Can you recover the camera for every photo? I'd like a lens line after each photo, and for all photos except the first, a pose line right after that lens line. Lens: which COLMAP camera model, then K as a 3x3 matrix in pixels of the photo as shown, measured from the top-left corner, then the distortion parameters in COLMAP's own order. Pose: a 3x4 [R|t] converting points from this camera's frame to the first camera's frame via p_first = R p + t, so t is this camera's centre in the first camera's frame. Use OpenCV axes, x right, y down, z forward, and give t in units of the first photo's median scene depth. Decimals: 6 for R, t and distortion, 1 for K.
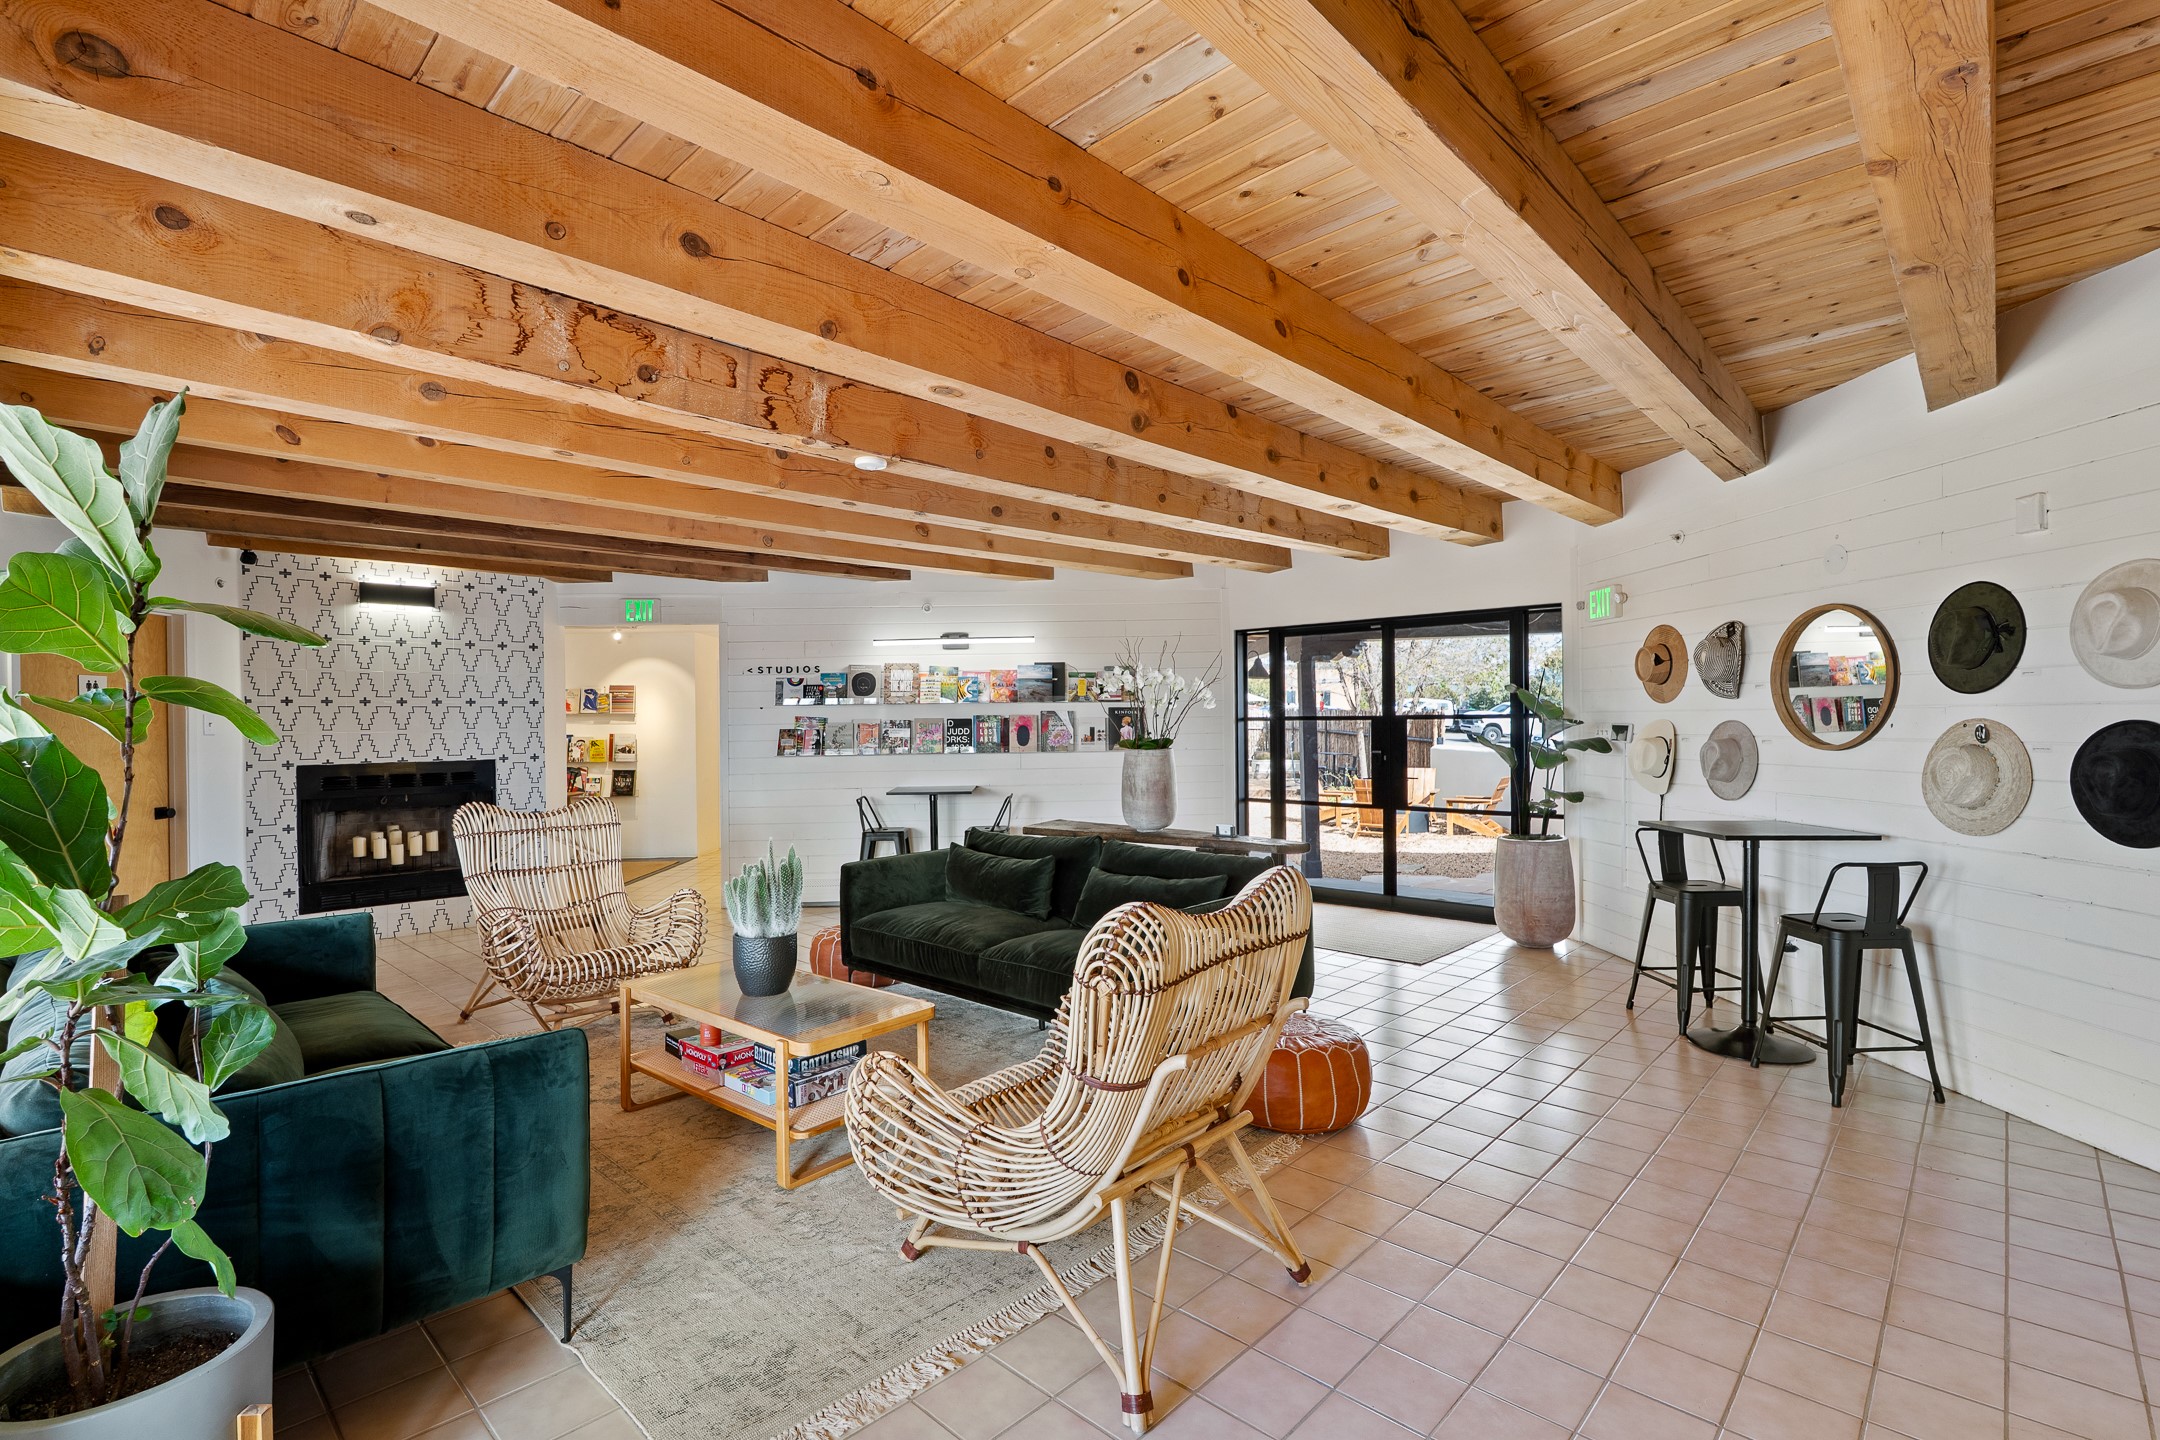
lens RADIAL K [[964.7, 0, 1069.3], [0, 964.7, 728.8], [0, 0, 1]] dist [0.000896, -0.000246]
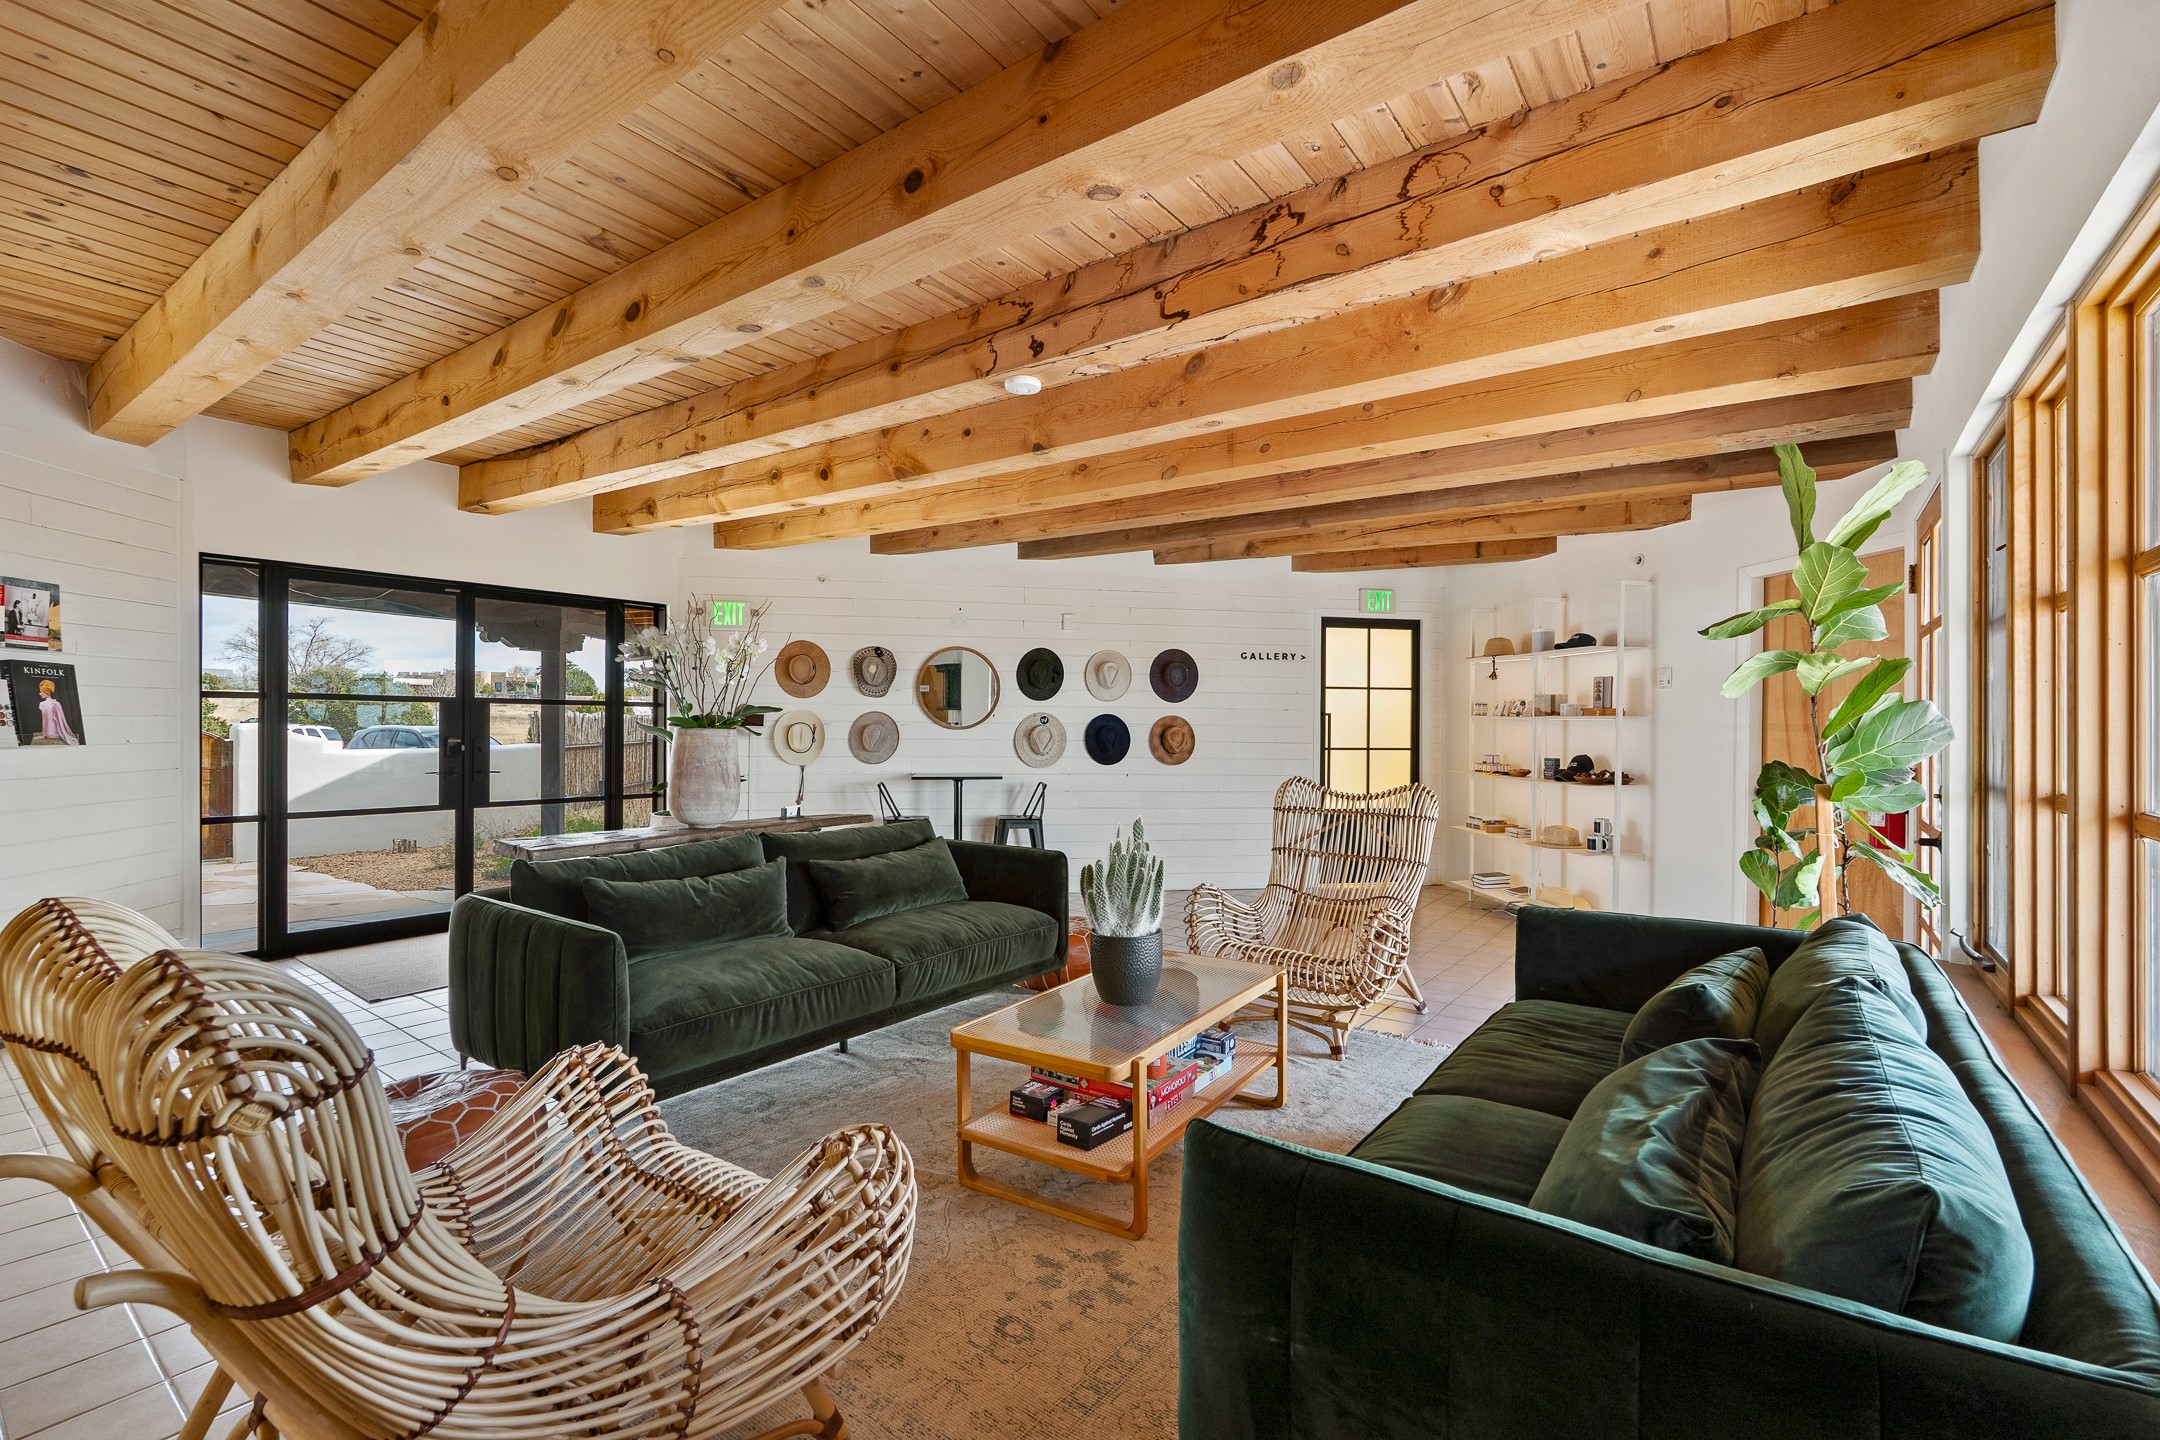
lens RADIAL K [[964.7, 0, 1068.5], [0, 964.7, 723.9], [0, 0, 1]] dist [0.000896, -0.000246]
pose [[-0.128967, 0.009551, 0.991603, -0.542328], [-0.000387, 0.999953, -0.009681, 0.016131], [-0.991649, -0.001633, -0.128958, 0.554582]]
